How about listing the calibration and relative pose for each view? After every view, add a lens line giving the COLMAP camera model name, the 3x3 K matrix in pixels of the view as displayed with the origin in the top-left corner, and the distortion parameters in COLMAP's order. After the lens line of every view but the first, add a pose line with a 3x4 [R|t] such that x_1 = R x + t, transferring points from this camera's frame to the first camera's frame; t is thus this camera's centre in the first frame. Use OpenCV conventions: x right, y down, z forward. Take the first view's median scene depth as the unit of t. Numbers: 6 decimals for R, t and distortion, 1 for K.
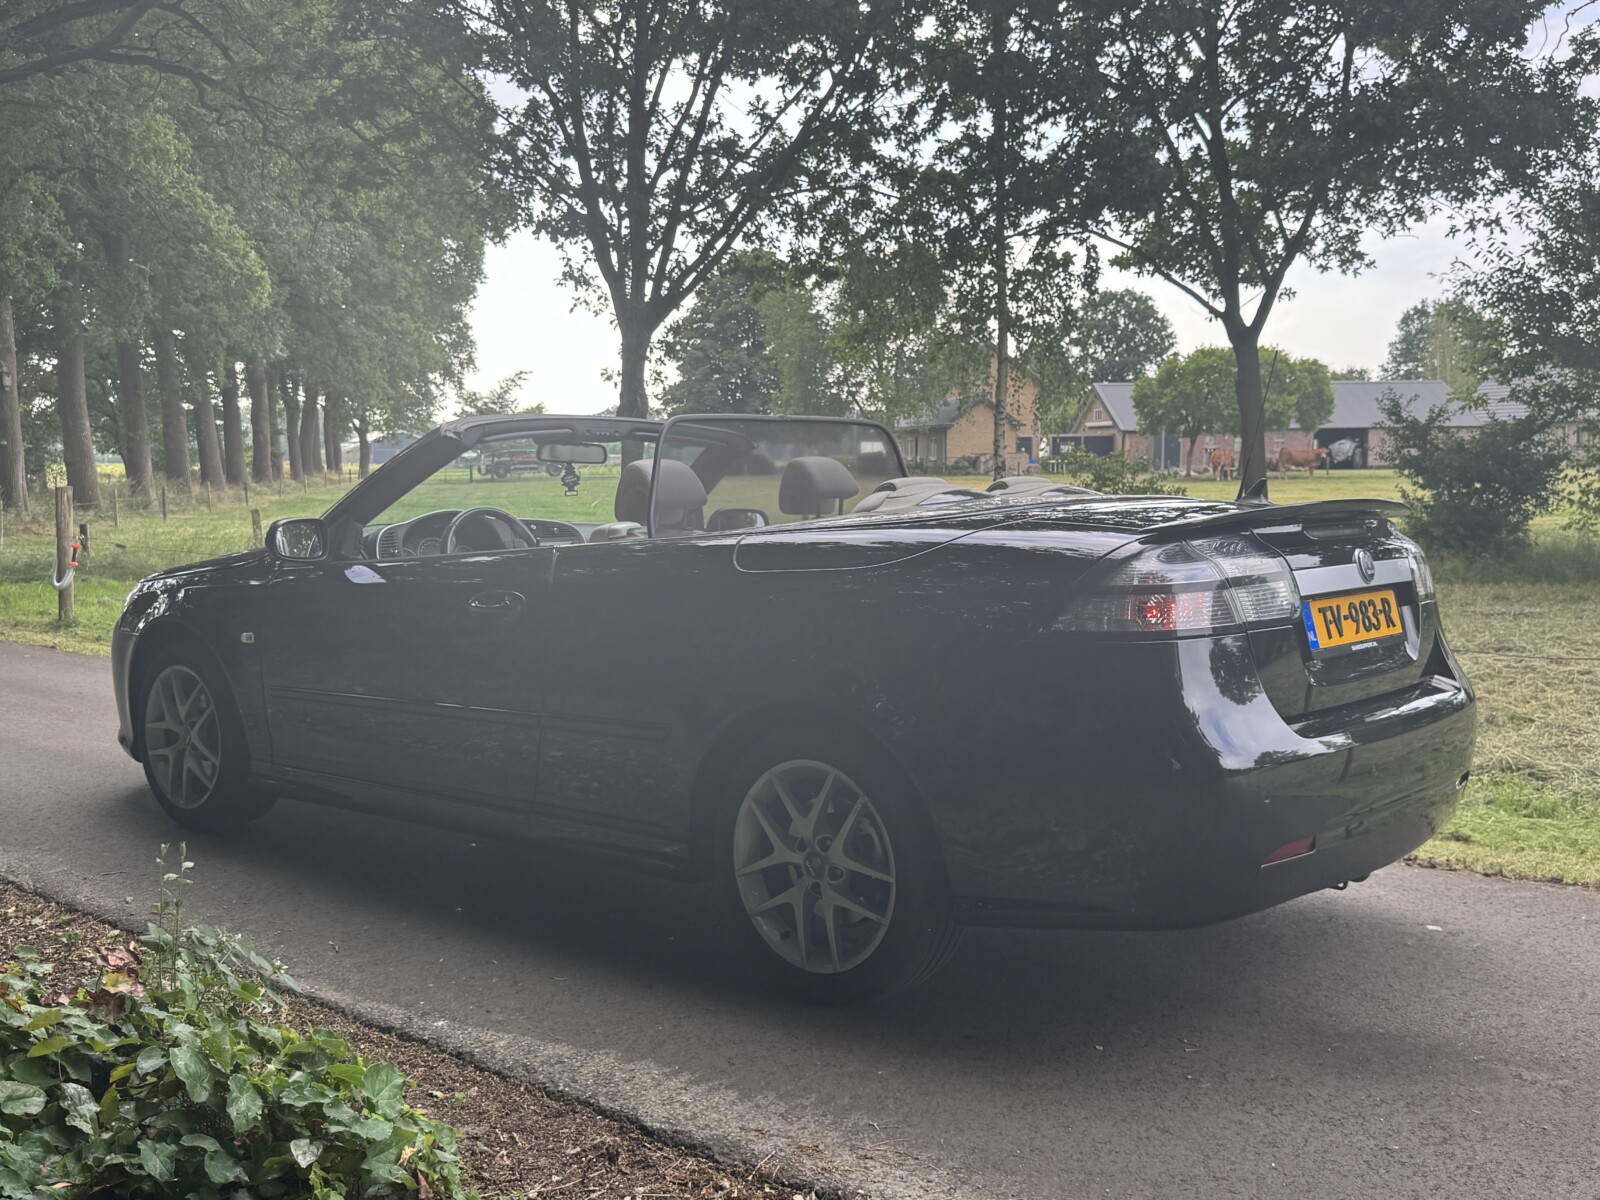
lens RADIAL K [[1612.9, 0, 803.3], [0, 1612.9, 594.9], [0, 0, 1]] dist [0.068553, 0.000000]
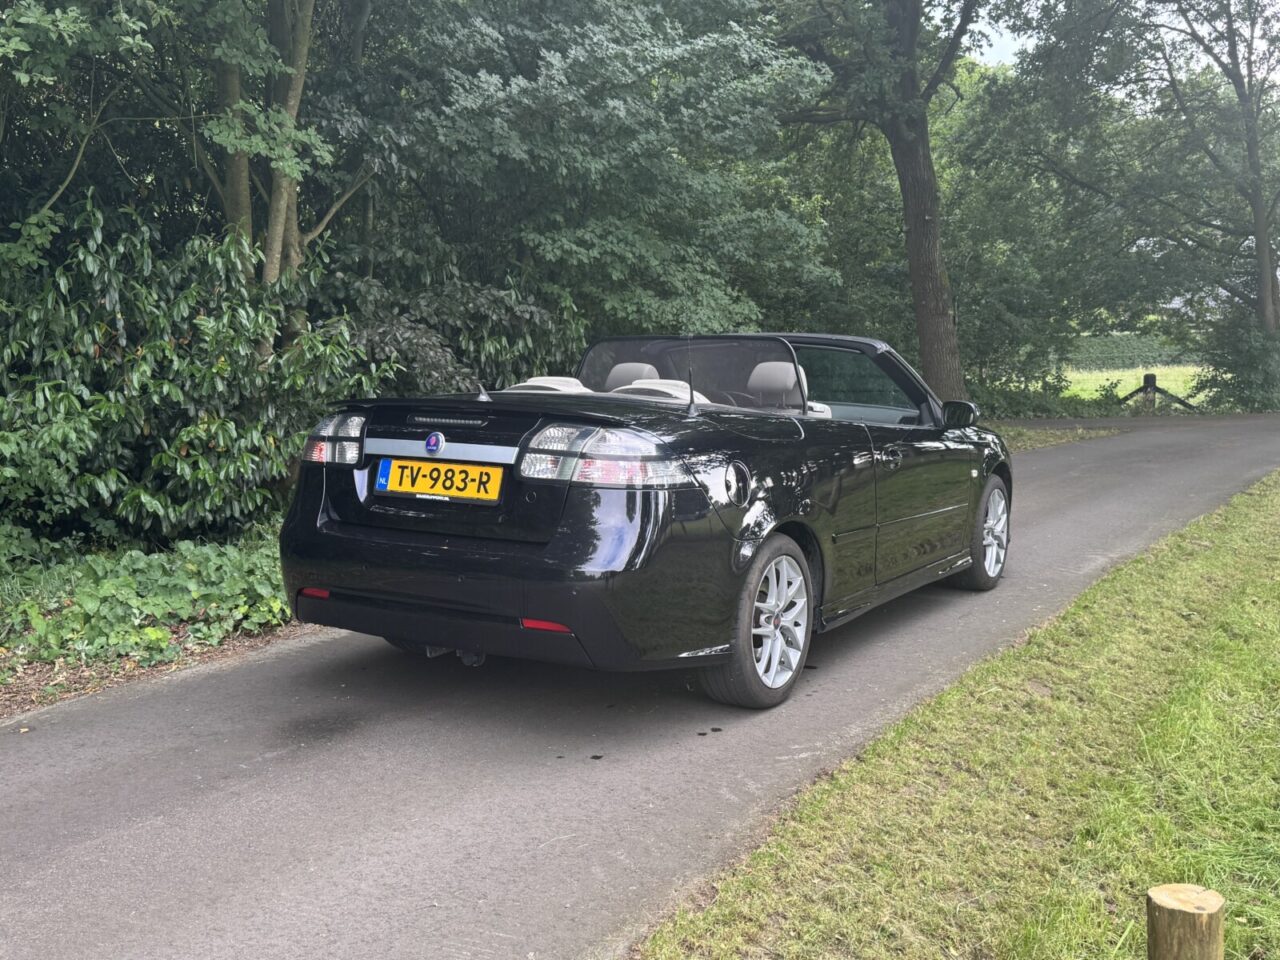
lens RADIAL K [[1290.3, 0, 647.8], [0, 1290.3, 486.6], [0, 0, 1]] dist [0.068553, 0.000000]
pose [[0.158874, 0.110696, -0.981074, 0.301448], [-0.078439, 0.991969, 0.099223, -0.021749], [0.984178, 0.061191, 0.166281, 0.195601]]
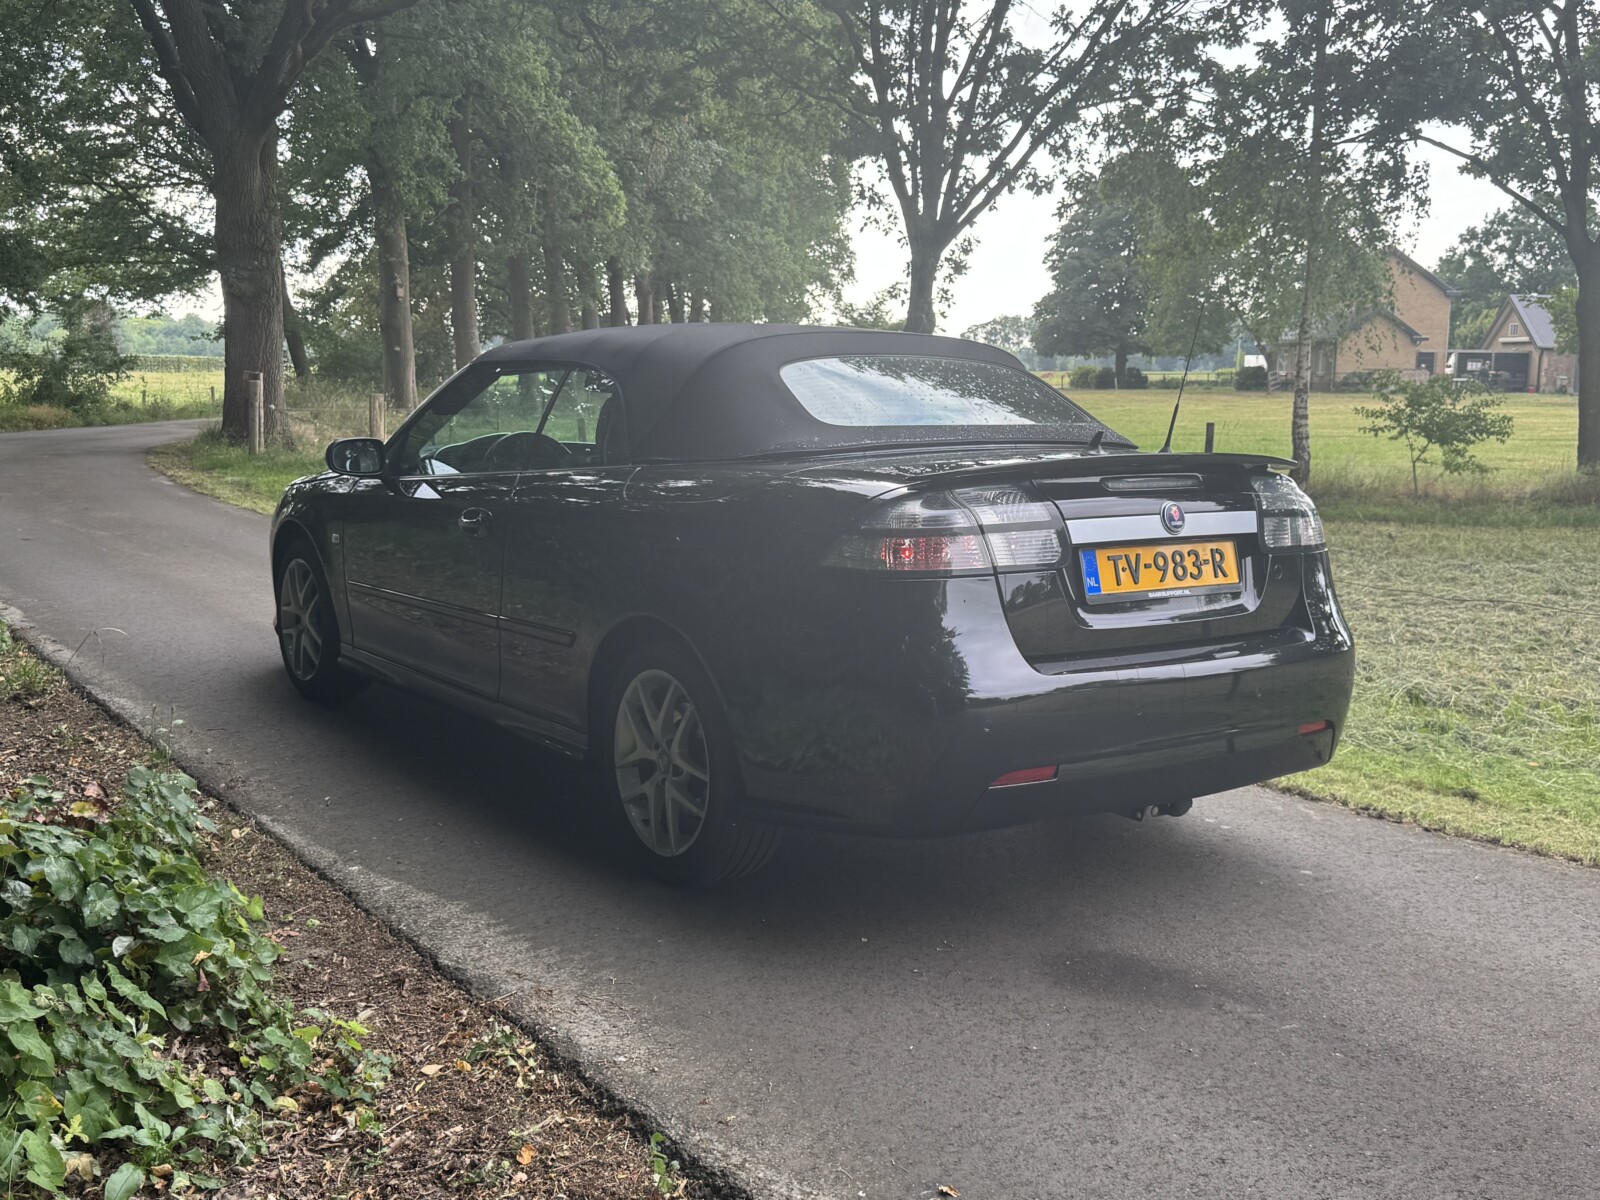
lens RADIAL K [[1612.9, 0, 809.9], [0, 1612.9, 610.5], [0, 0, 1]] dist [0.068553, 0.000000]
pose [[0.969612, 0.053396, -0.238749, 0.072678], [-0.037891, 0.996892, 0.069069, -0.004078], [0.241695, -0.057924, 0.968622, -0.012957]]
